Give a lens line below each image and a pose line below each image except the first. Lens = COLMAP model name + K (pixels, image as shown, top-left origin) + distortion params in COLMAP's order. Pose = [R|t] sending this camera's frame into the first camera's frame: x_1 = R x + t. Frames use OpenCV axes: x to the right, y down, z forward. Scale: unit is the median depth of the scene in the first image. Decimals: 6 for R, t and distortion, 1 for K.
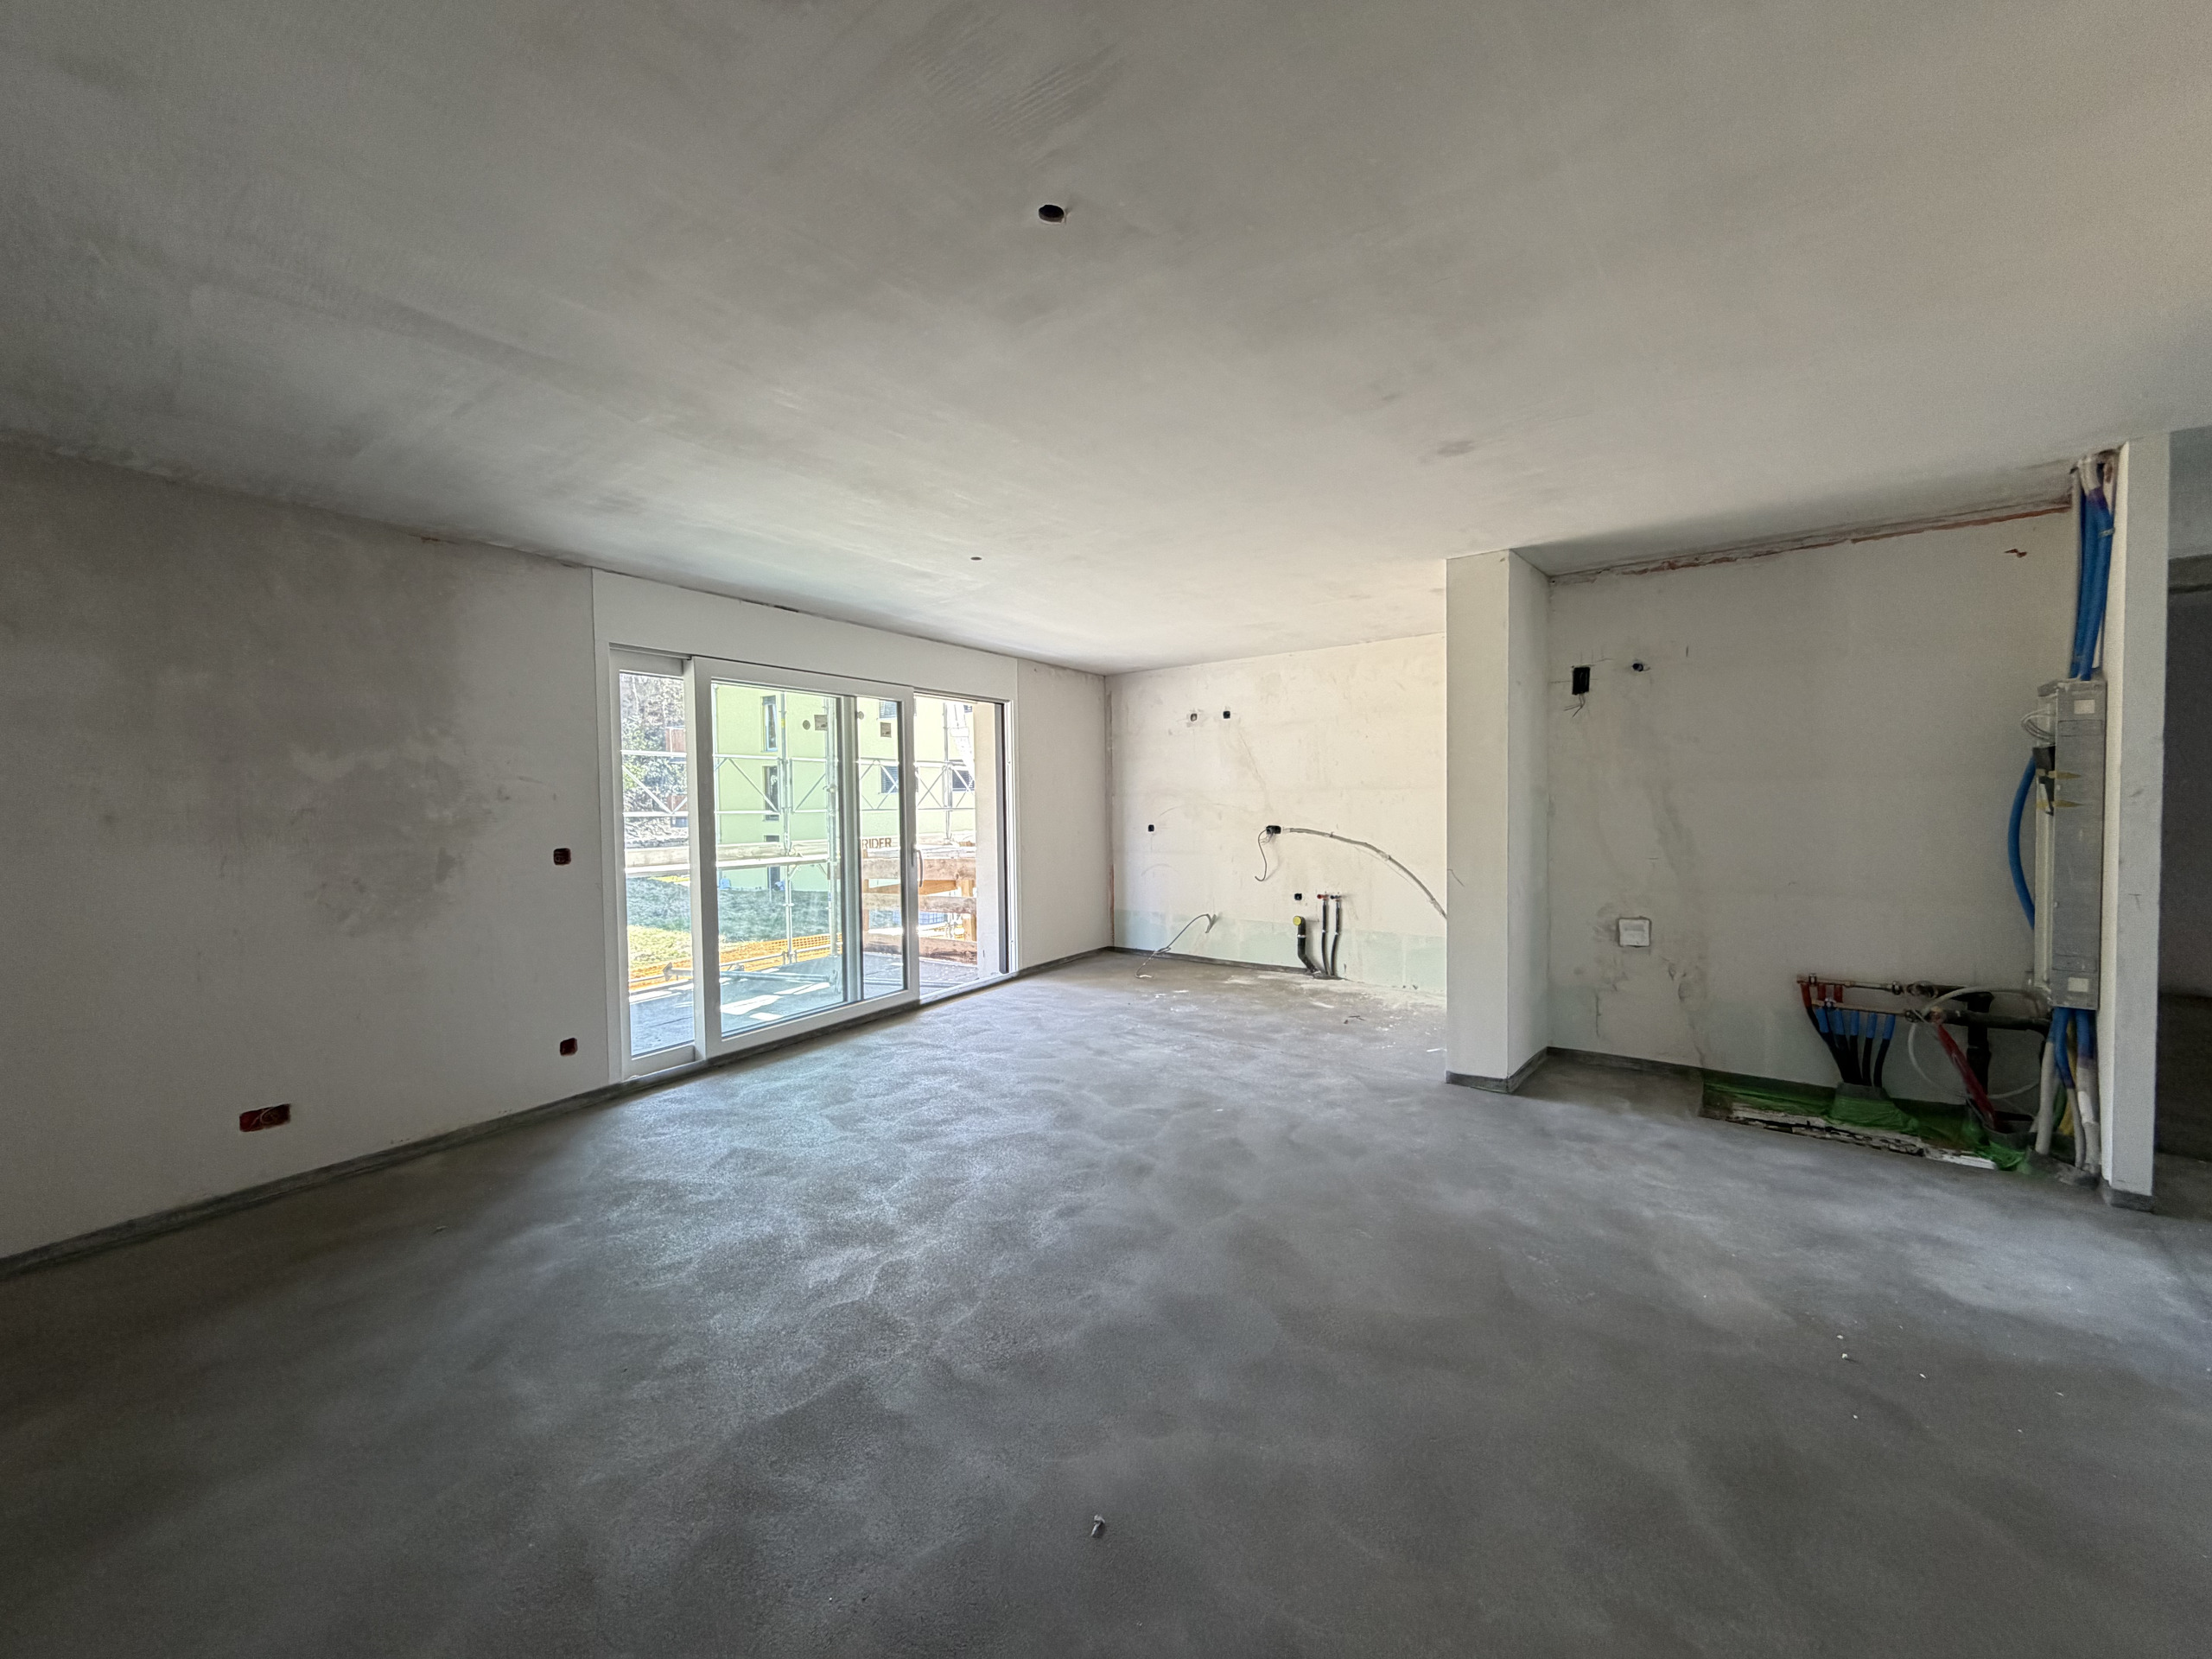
lens RADIAL K [[875.6, 0, 1100.2], [0, 875.6, 830.6], [0, 0, 1]] dist [-0.000525, 0.000031]
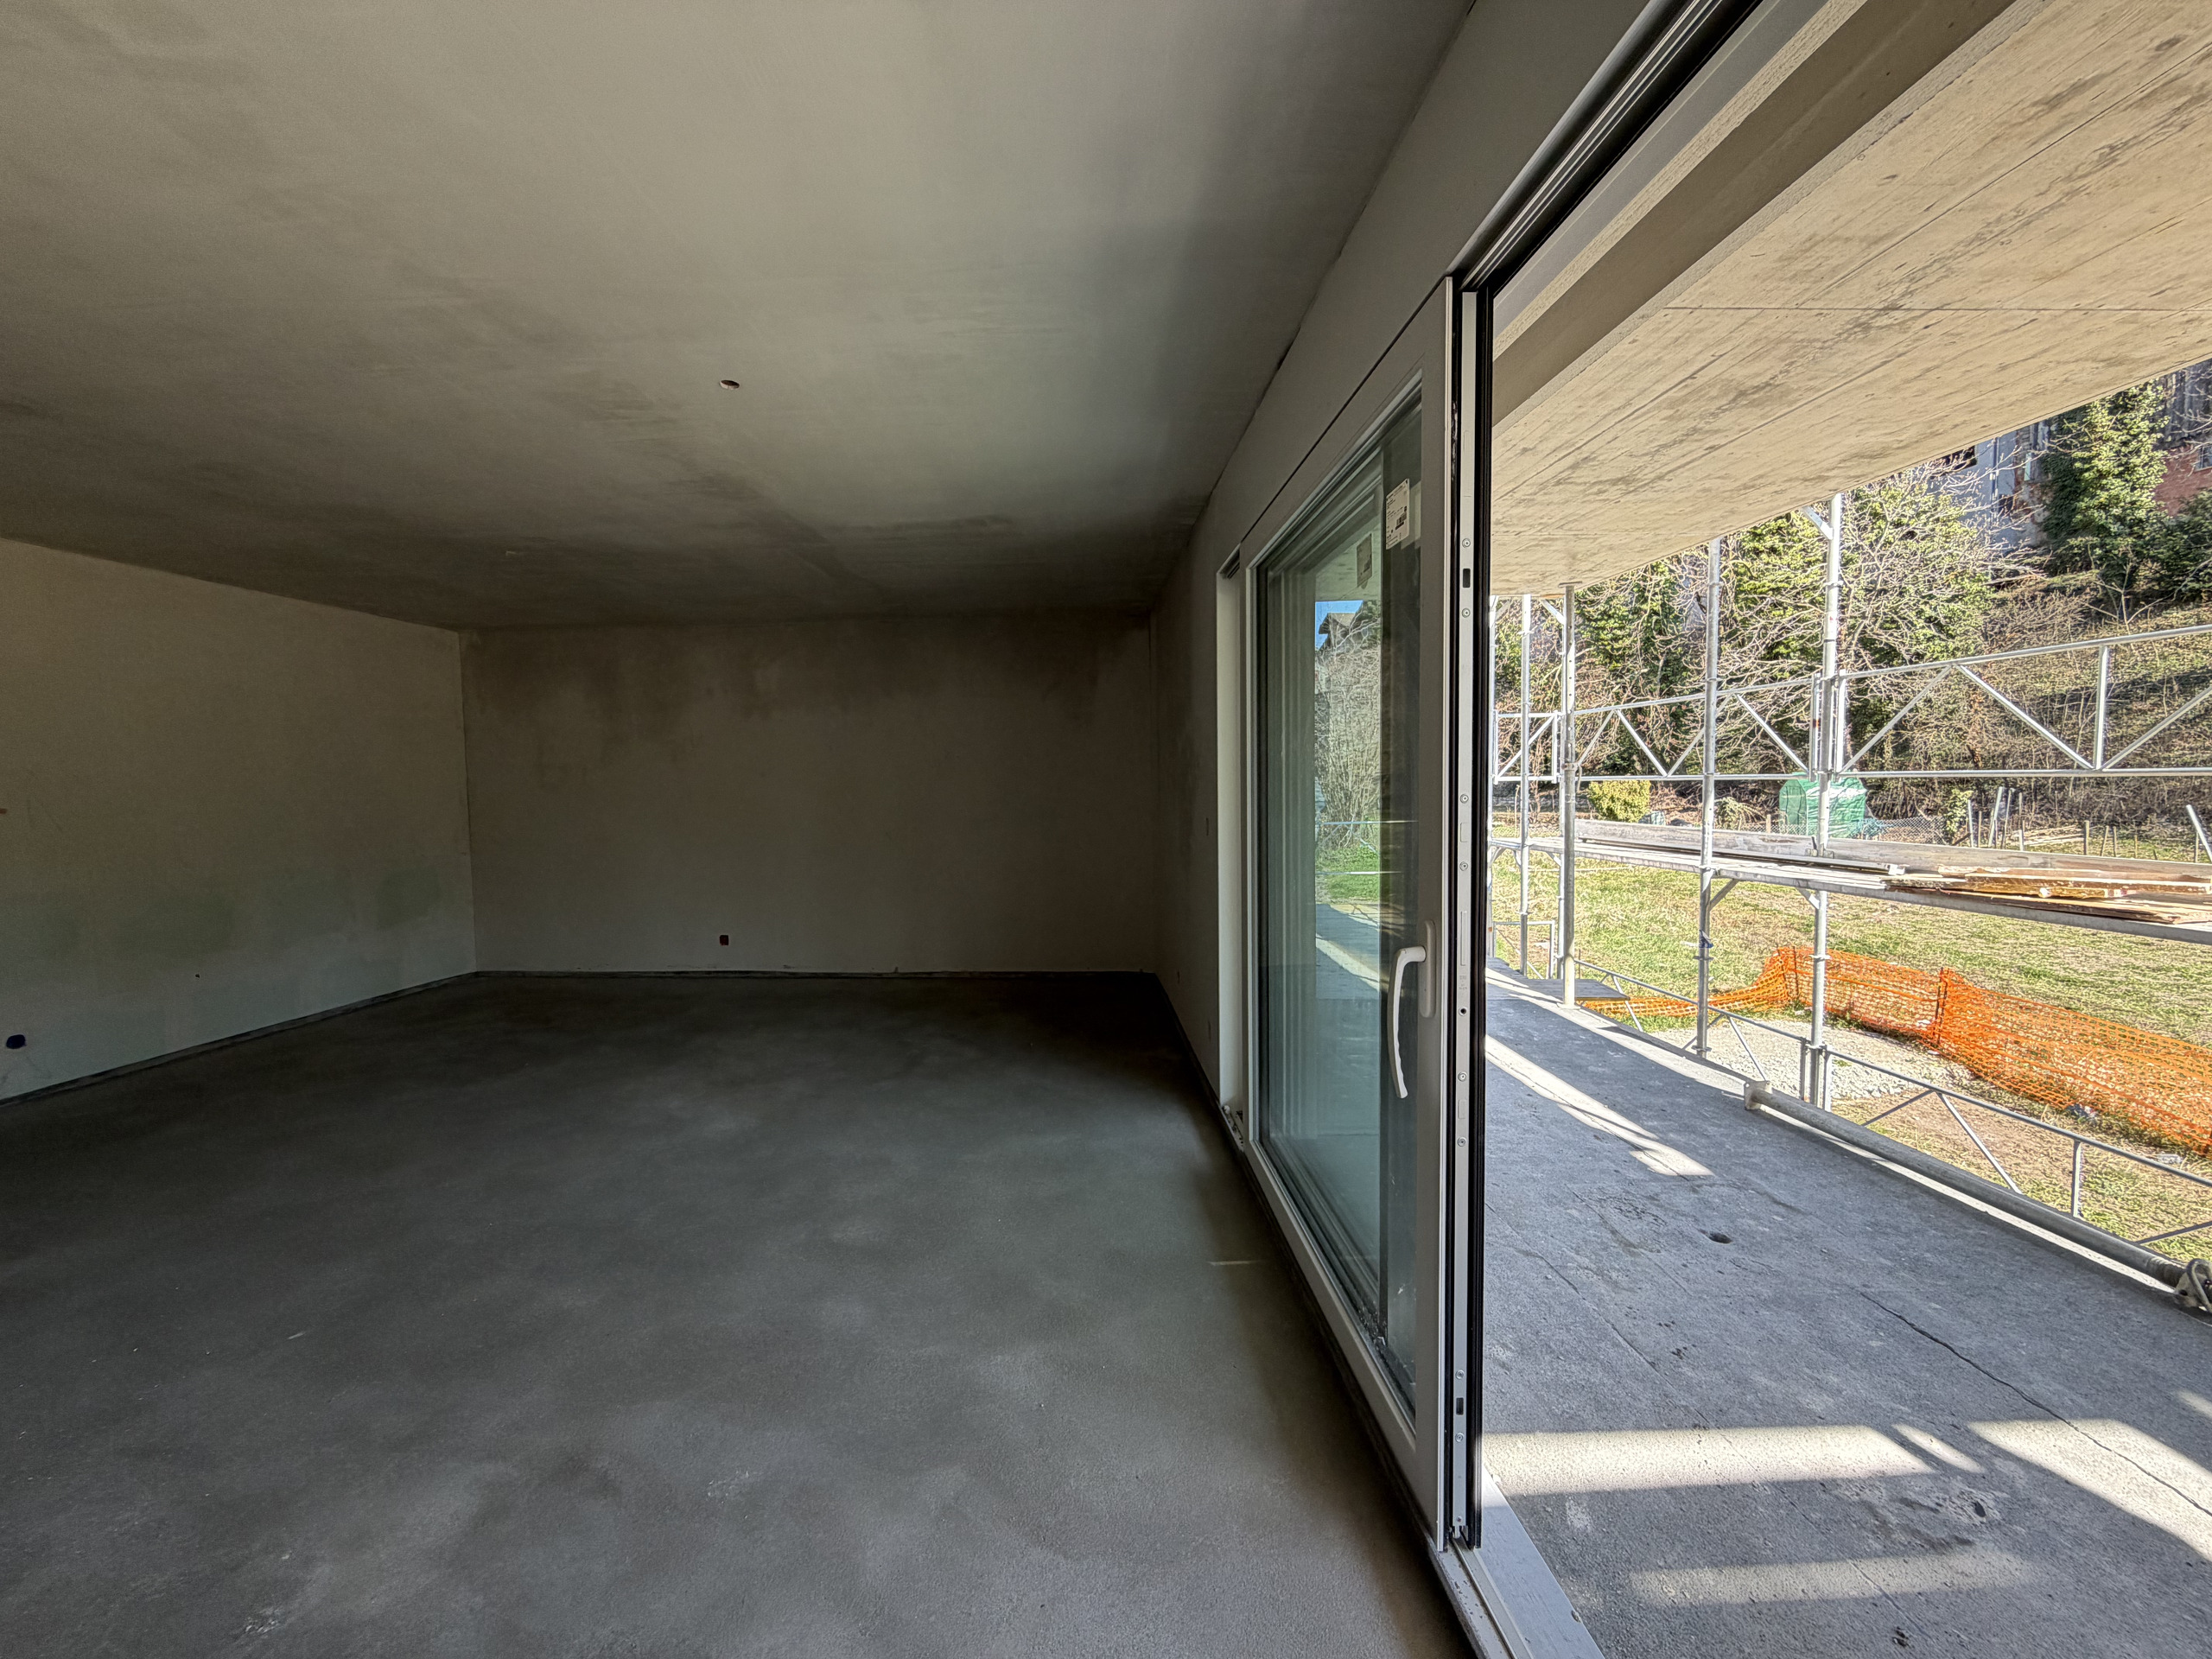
lens RADIAL K [[889.4, 0, 1106.0], [0, 889.4, 829.5], [0, 0, 1]] dist [0.000285, 0.000433]
pose [[-0.822519, 0.057586, -0.565815, 0.012471], [0.006282, 0.995720, 0.092209, -0.053935], [0.568703, 0.072289, -0.819360, 1.640576]]
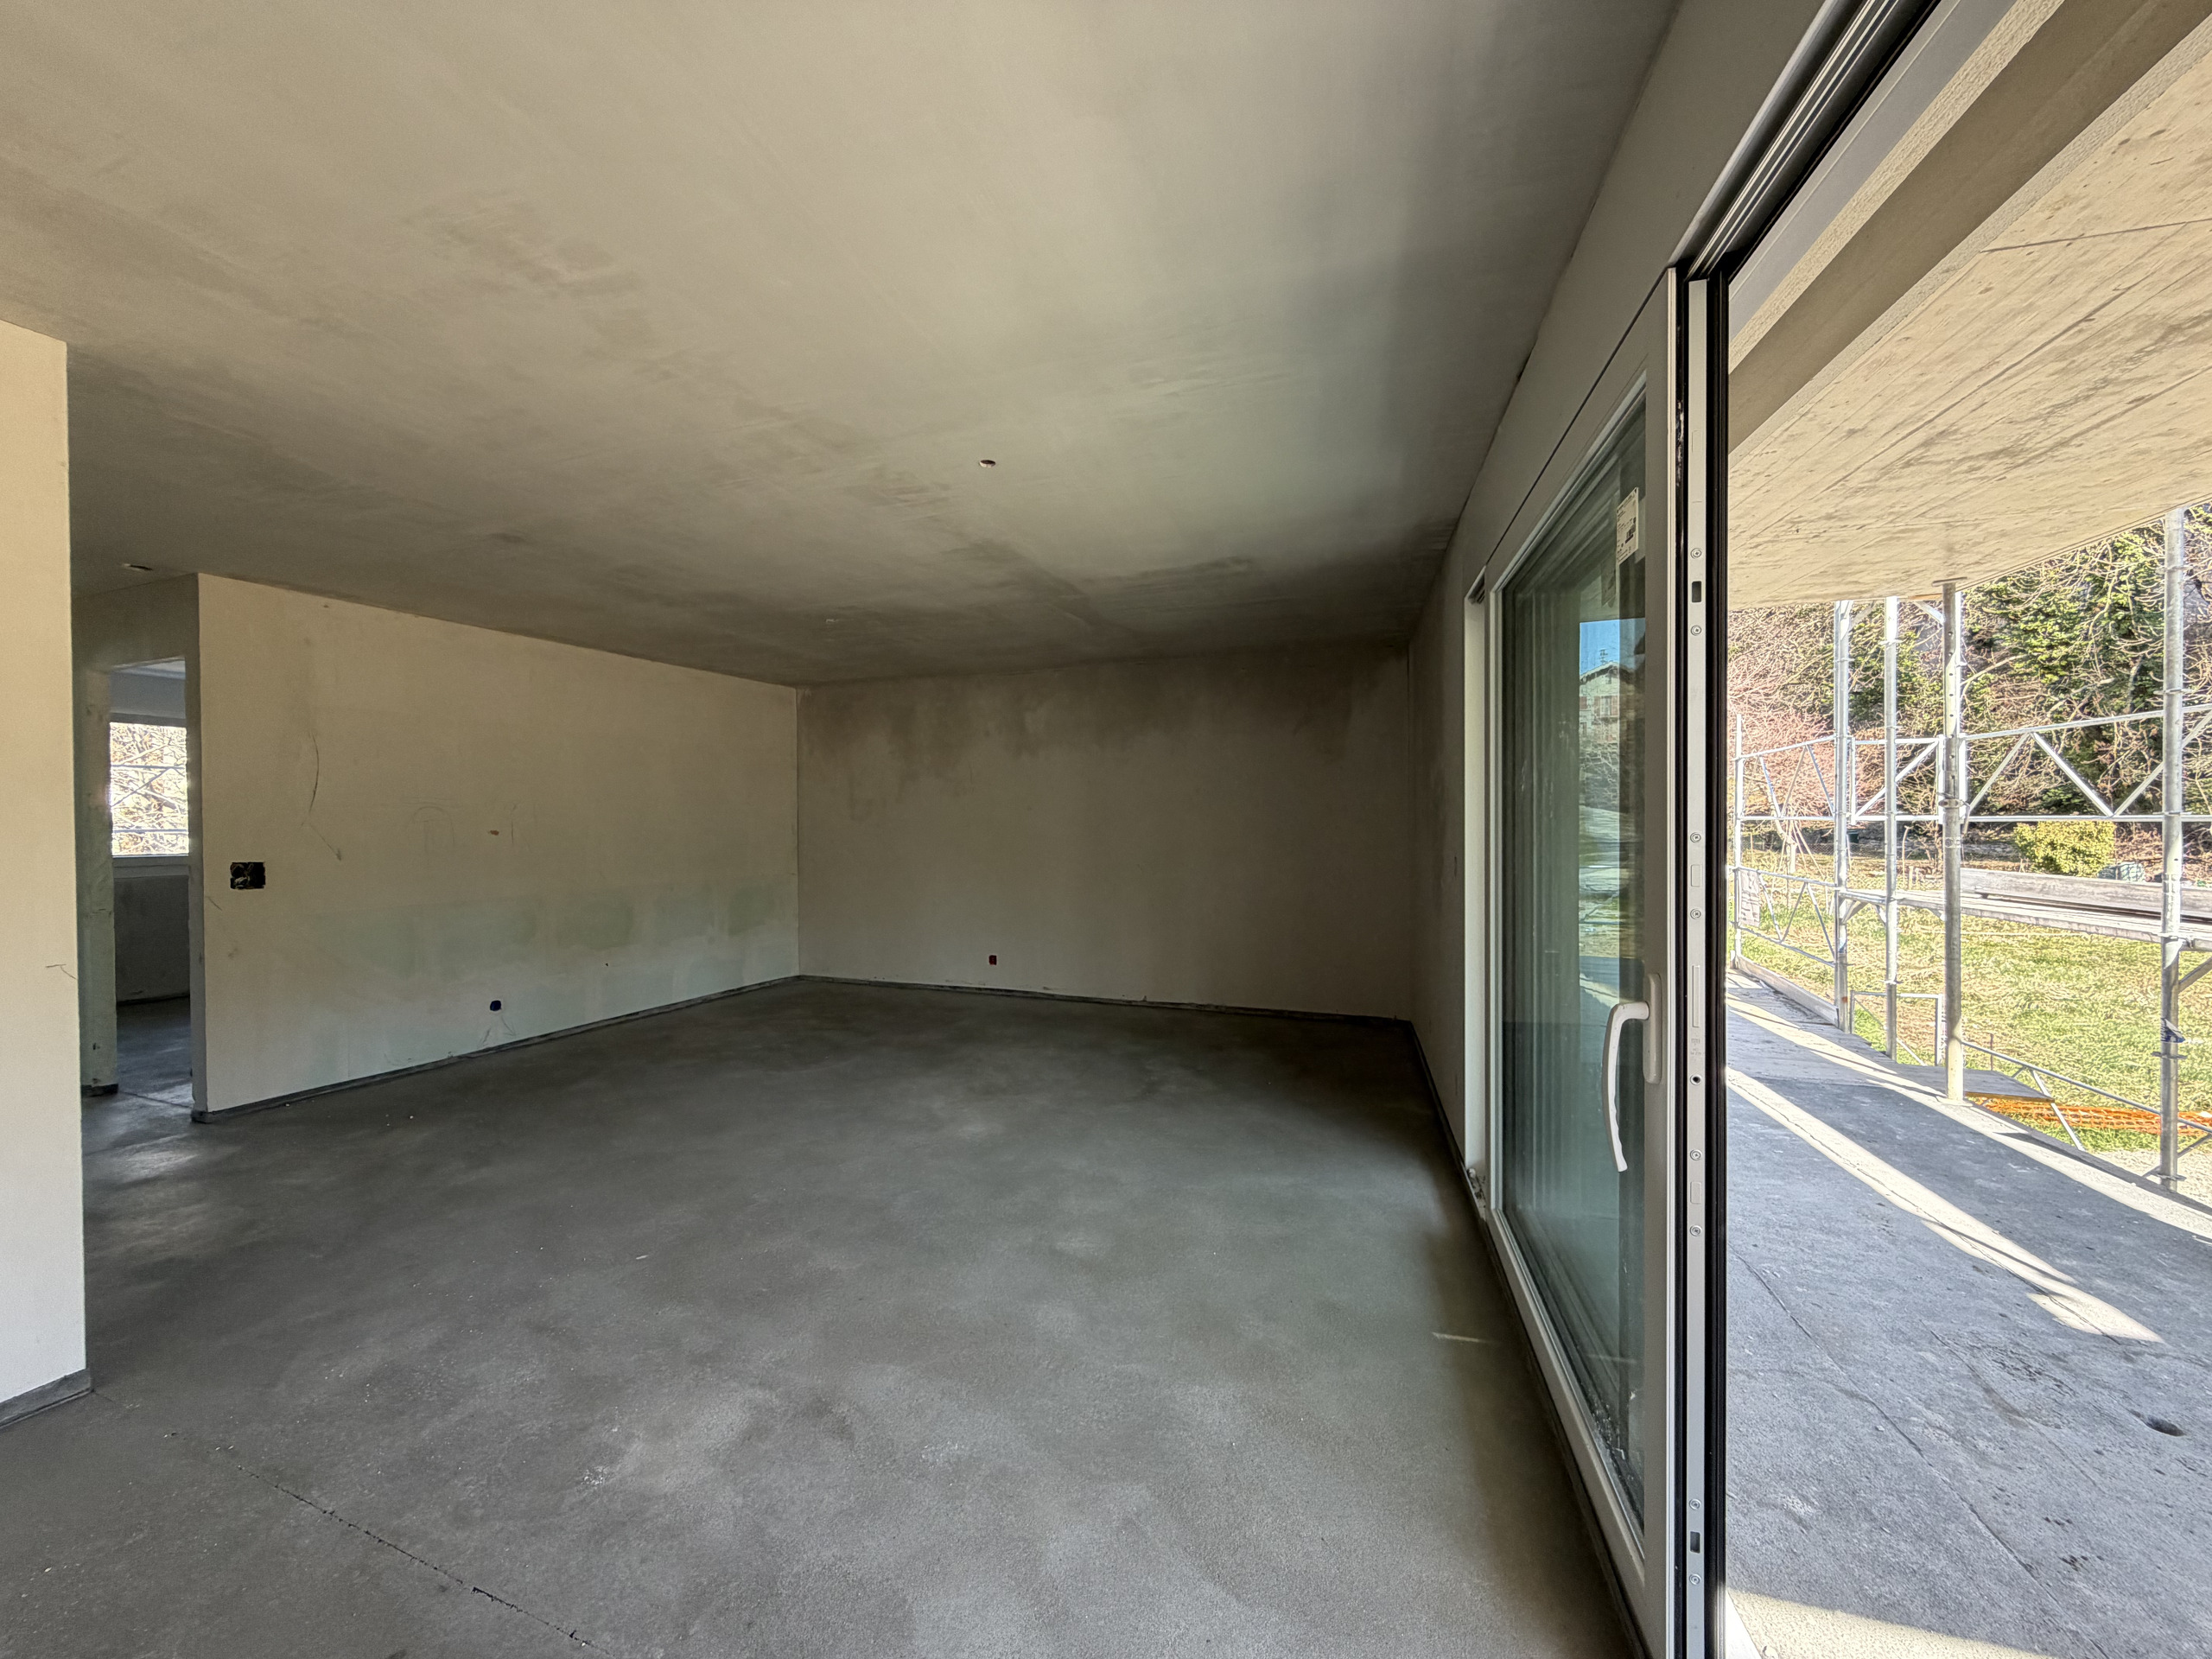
lens RADIAL K [[889.8, 0, 1102.5], [0, 889.8, 828.3], [0, 0, 1]] dist [0.000794, 0.000005]
pose [[-0.955418, 0.023650, -0.294308, -0.013122], [0.009747, 0.998770, 0.048617, -0.053128], [0.295096, 0.043581, -0.954473, 1.668856]]
